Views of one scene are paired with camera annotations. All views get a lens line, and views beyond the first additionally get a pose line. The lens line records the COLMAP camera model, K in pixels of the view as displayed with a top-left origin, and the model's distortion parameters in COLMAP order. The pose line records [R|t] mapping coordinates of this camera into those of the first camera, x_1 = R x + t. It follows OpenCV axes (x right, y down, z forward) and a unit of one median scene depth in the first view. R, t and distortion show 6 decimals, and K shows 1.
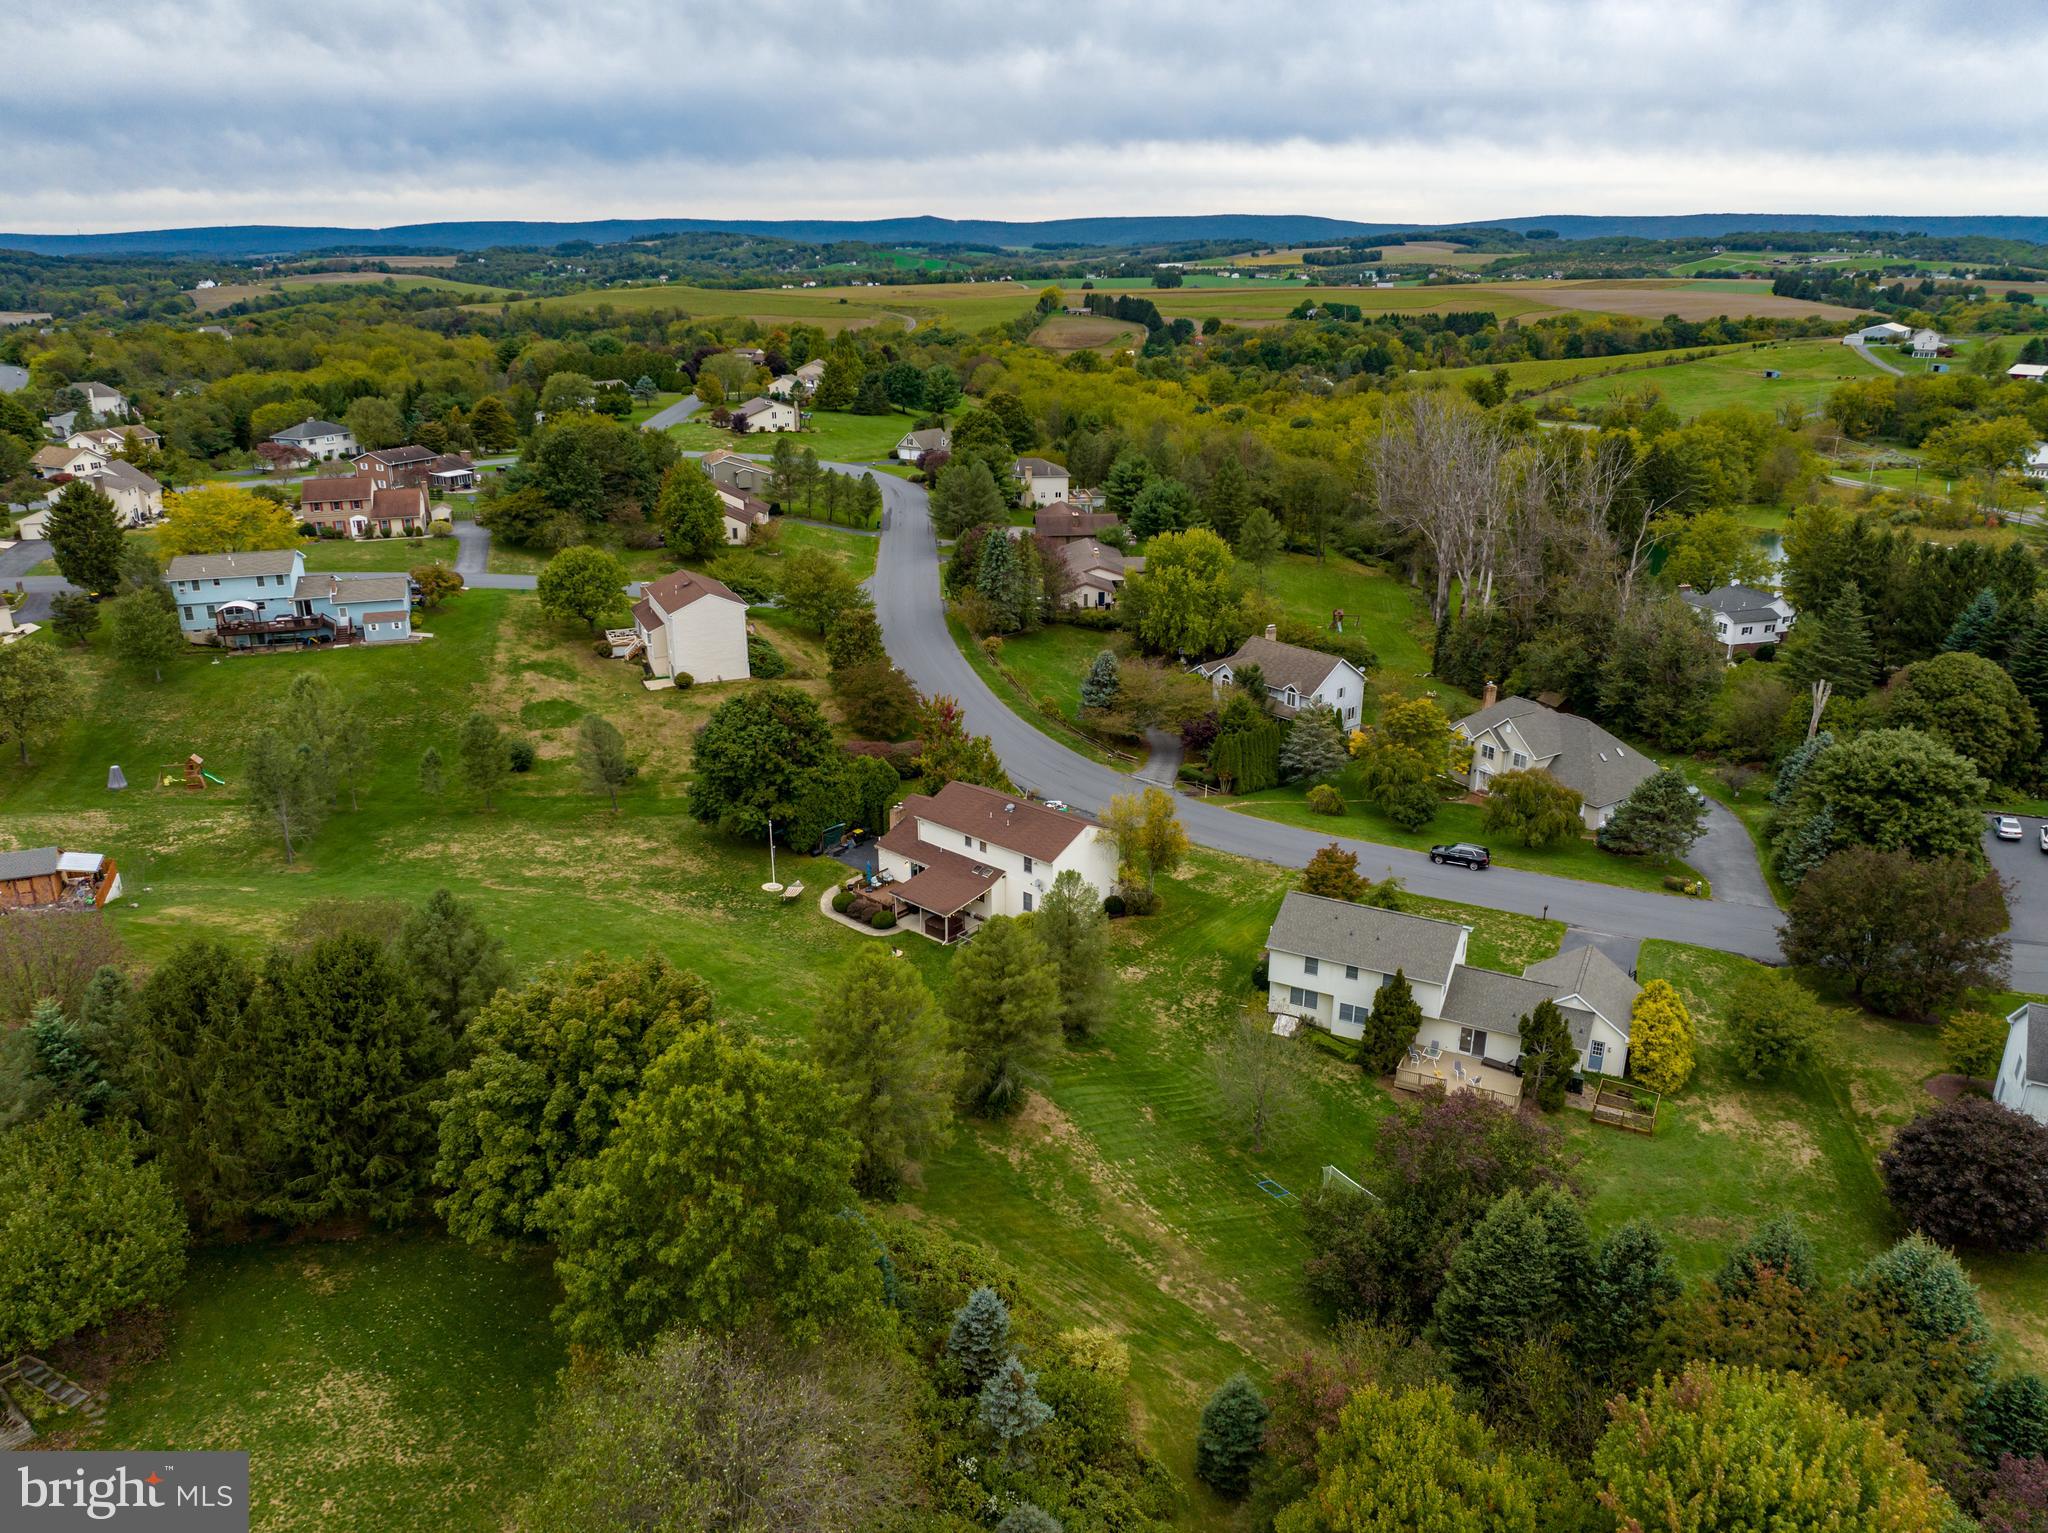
lens RADIAL K [[1439.7, 0, 1024.0], [0, 1439.7, 766.5], [0, 0, 1]] dist [-0.047446, 0.019152]
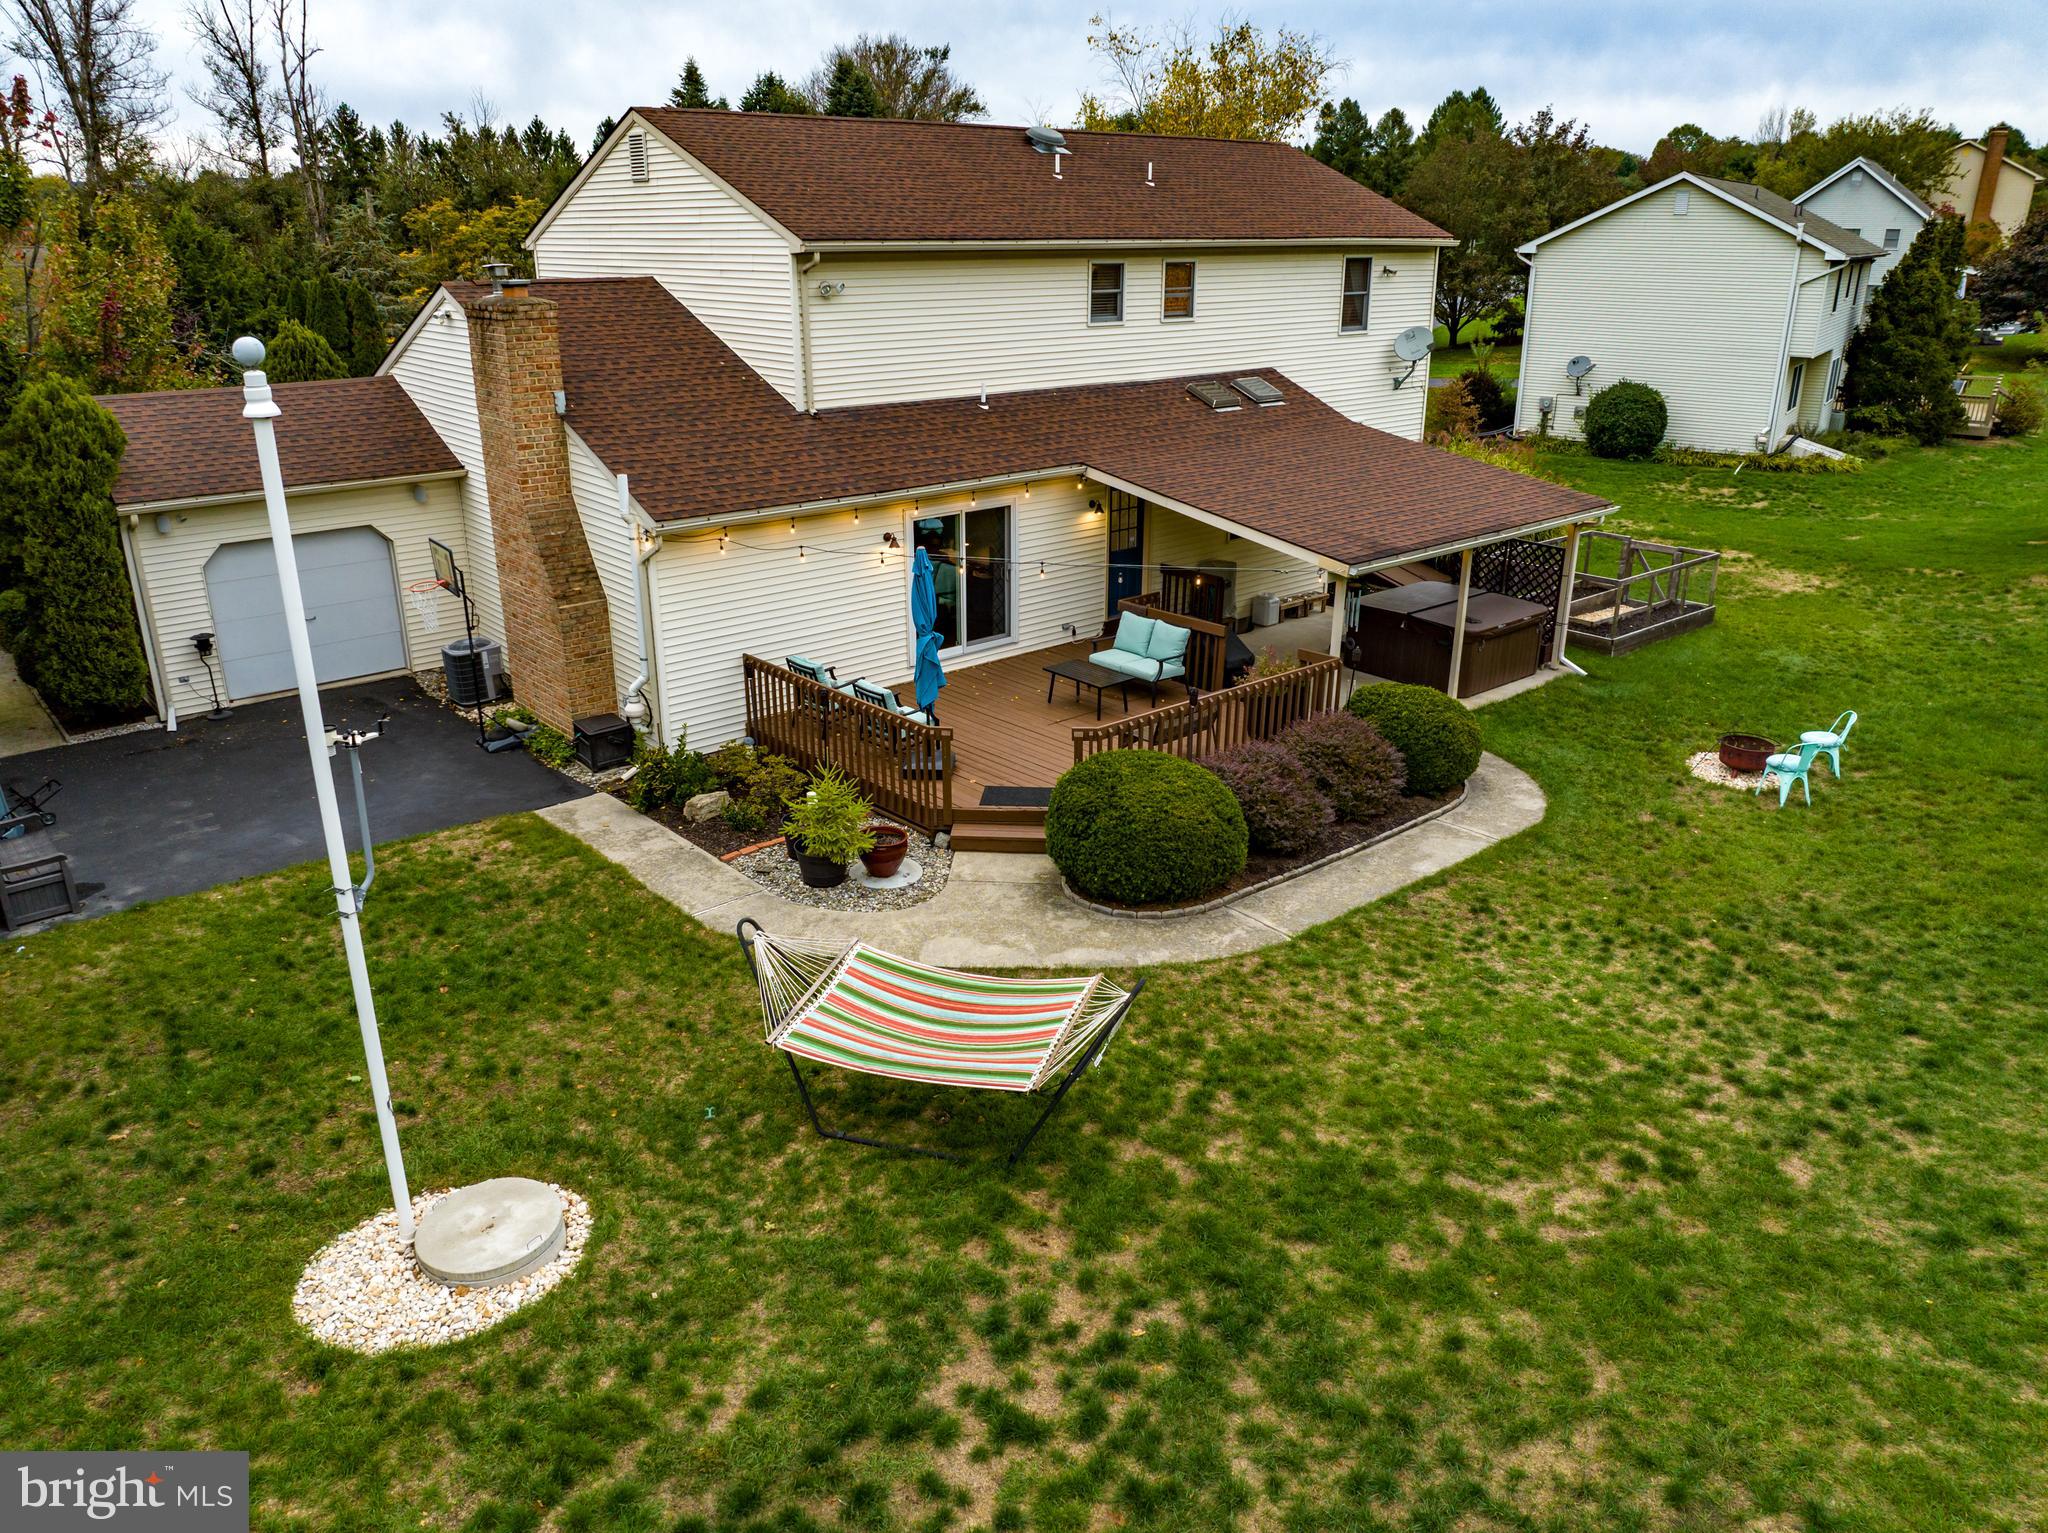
lens RADIAL K [[1439.7, 0, 1024.0], [0, 1439.7, 766.5], [0, 0, 1]] dist [-0.047446, 0.019152]
pose [[0.131124, -0.350641, 0.927285, -0.216957], [0.337515, 0.895273, 0.290809, 0.044377], [-0.932143, 0.274841, 0.235739, 0.881916]]
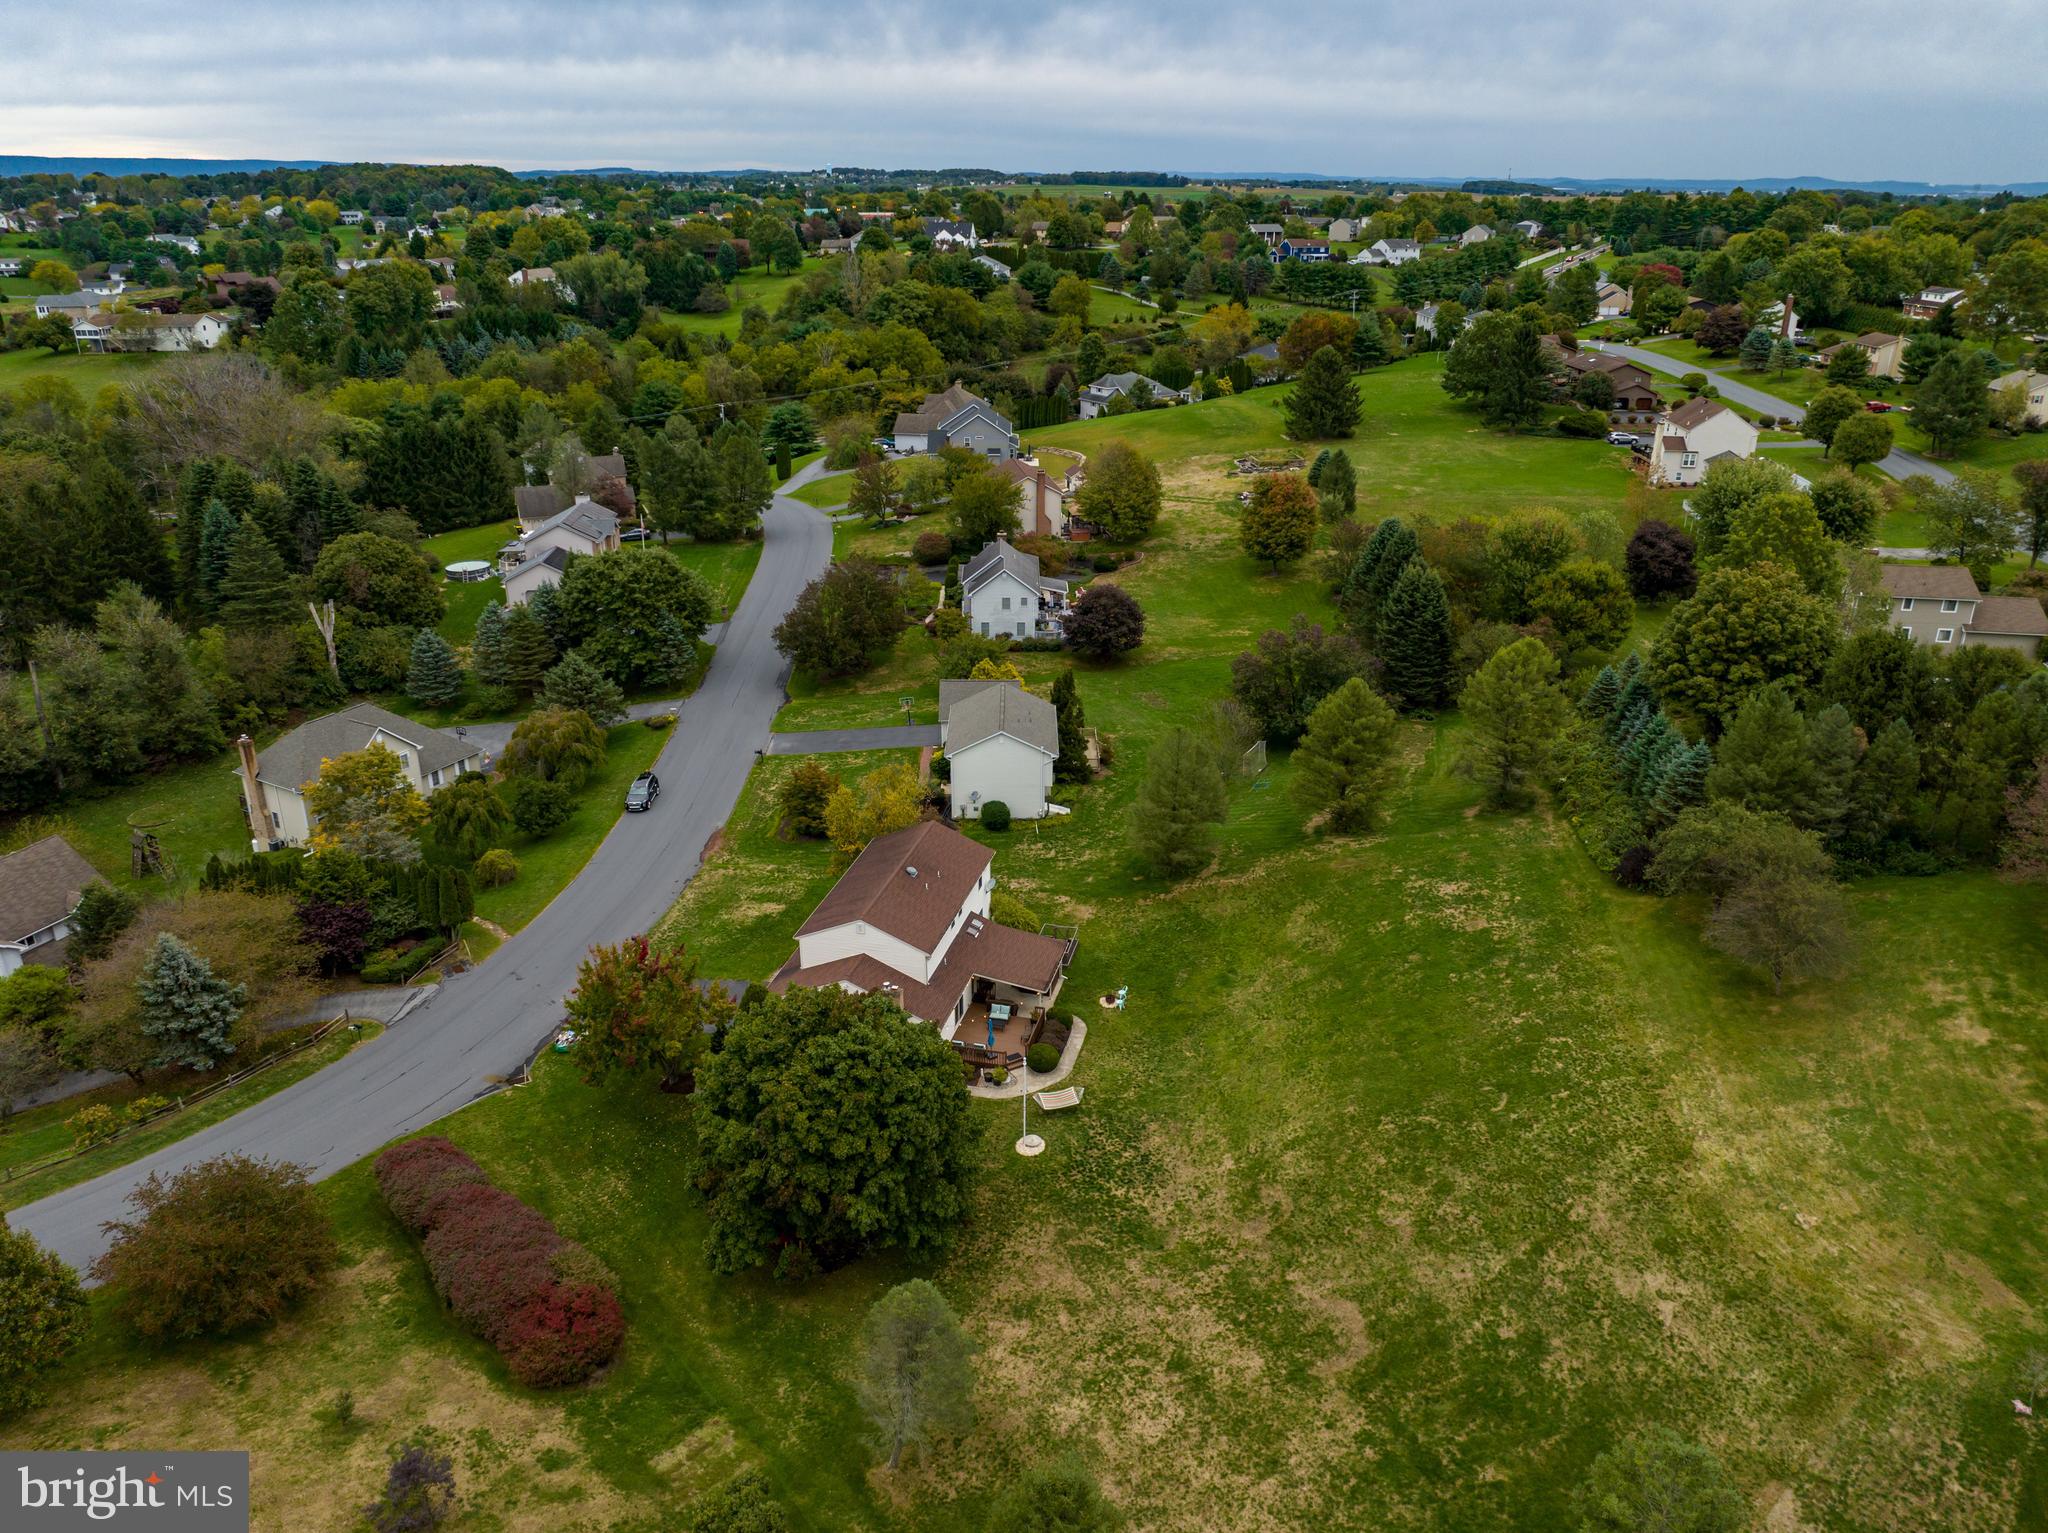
lens RADIAL K [[1439.7, 0, 1024.0], [0, 1439.7, 766.5], [0, 0, 1]] dist [-0.047446, 0.019152]
pose [[-0.456594, -0.341556, 0.821499, -0.613575], [0.302564, 0.808719, 0.504409, -0.366111], [-0.836646, 0.478866, -0.265914, 1.021906]]
